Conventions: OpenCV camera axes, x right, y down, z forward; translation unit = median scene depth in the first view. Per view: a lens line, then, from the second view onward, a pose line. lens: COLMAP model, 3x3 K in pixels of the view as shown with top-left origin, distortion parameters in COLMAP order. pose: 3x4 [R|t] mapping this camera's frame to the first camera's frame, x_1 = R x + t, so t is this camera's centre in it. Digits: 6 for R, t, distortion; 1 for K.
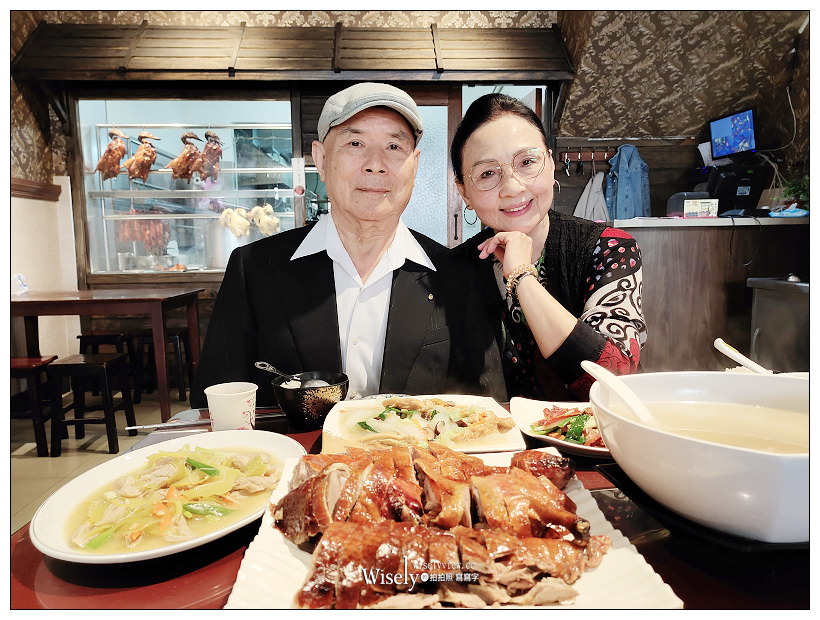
lens RADIAL K [[616.3, 0, 414.4], [0, 616.3, 306.2], [0, 0, 1]] dist [0.035743, -0.001247]
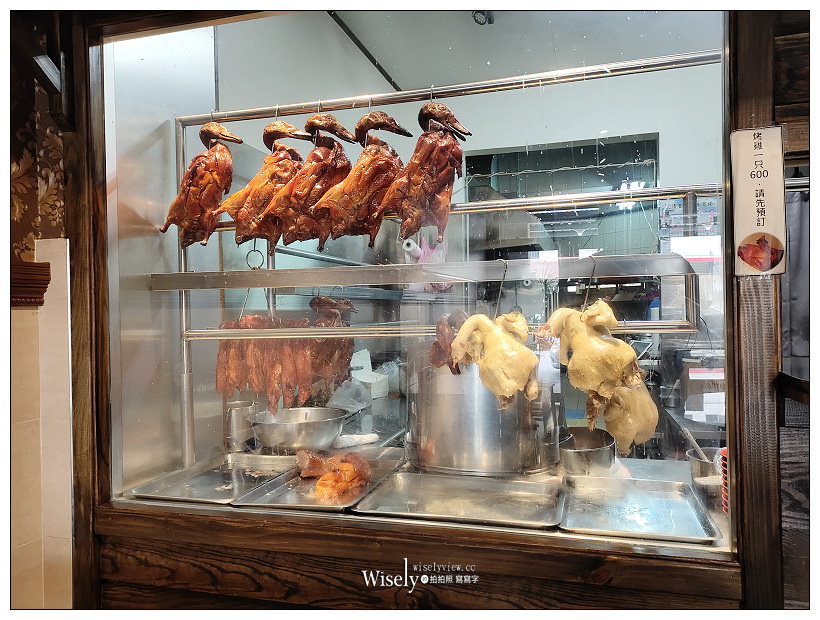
lens RADIAL K [[616.3, 0, 414.4], [0, 616.3, 306.2], [0, 0, 1]] dist [0.035743, -0.001247]
pose [[0.942441, -0.005308, -0.334330, -0.220319], [-0.029513, 0.994651, -0.098983, -0.127822], [0.333067, 0.103153, 0.937244, 0.673799]]
